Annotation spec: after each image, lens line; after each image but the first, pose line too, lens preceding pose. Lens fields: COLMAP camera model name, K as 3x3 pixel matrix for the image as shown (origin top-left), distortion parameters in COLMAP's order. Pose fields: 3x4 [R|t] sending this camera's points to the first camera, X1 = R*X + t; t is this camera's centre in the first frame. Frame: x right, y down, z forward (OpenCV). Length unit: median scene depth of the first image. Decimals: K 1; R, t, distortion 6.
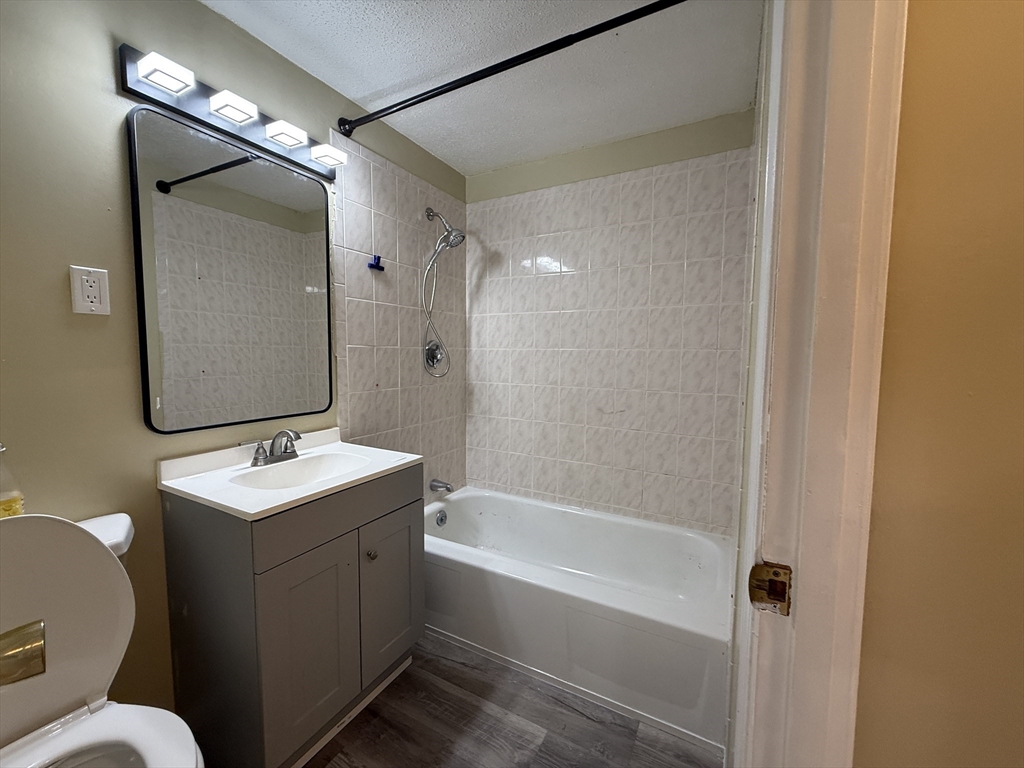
lens RADIAL K [[406.8, 0, 512.0], [0, 406.8, 384.0], [0, 0, 1]] dist [-0.002245, 0.000079]
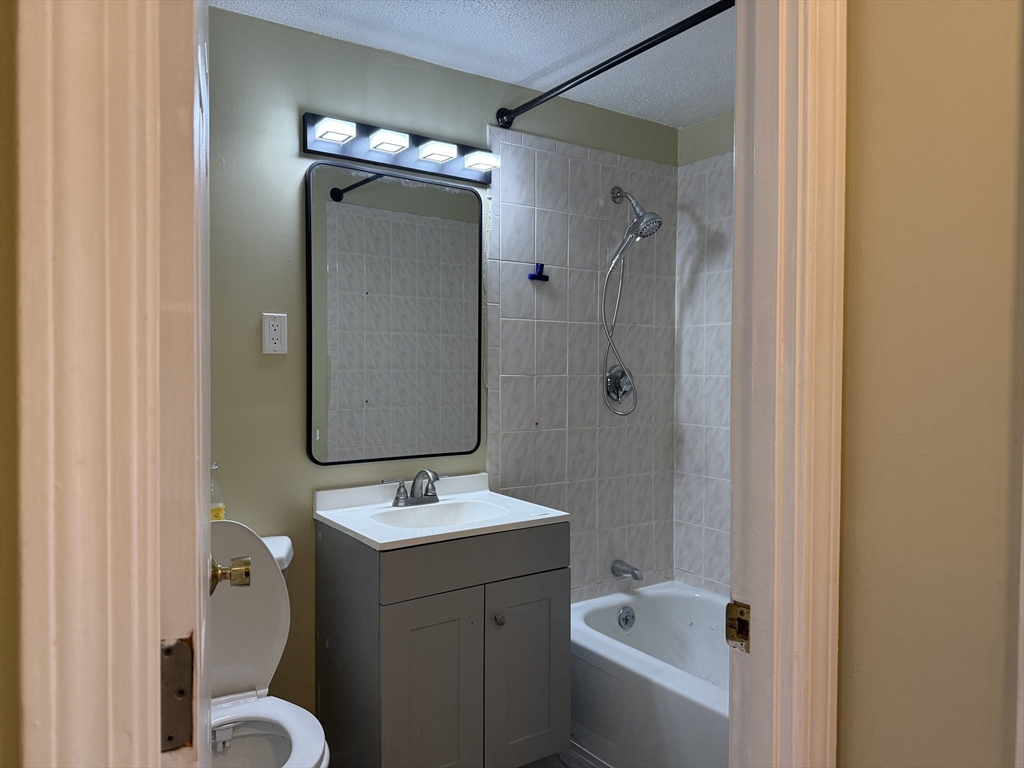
lens RADIAL K [[715.9, 0, 510.5], [0, 715.9, 379.2], [0, 0, 1]] dist [0.170029, -0.397893]
pose [[0.889553, 0.002633, -0.456823, 0.258703], [-0.030896, 0.998041, -0.054409, -0.006365], [0.455785, 0.062514, 0.887892, -0.268767]]
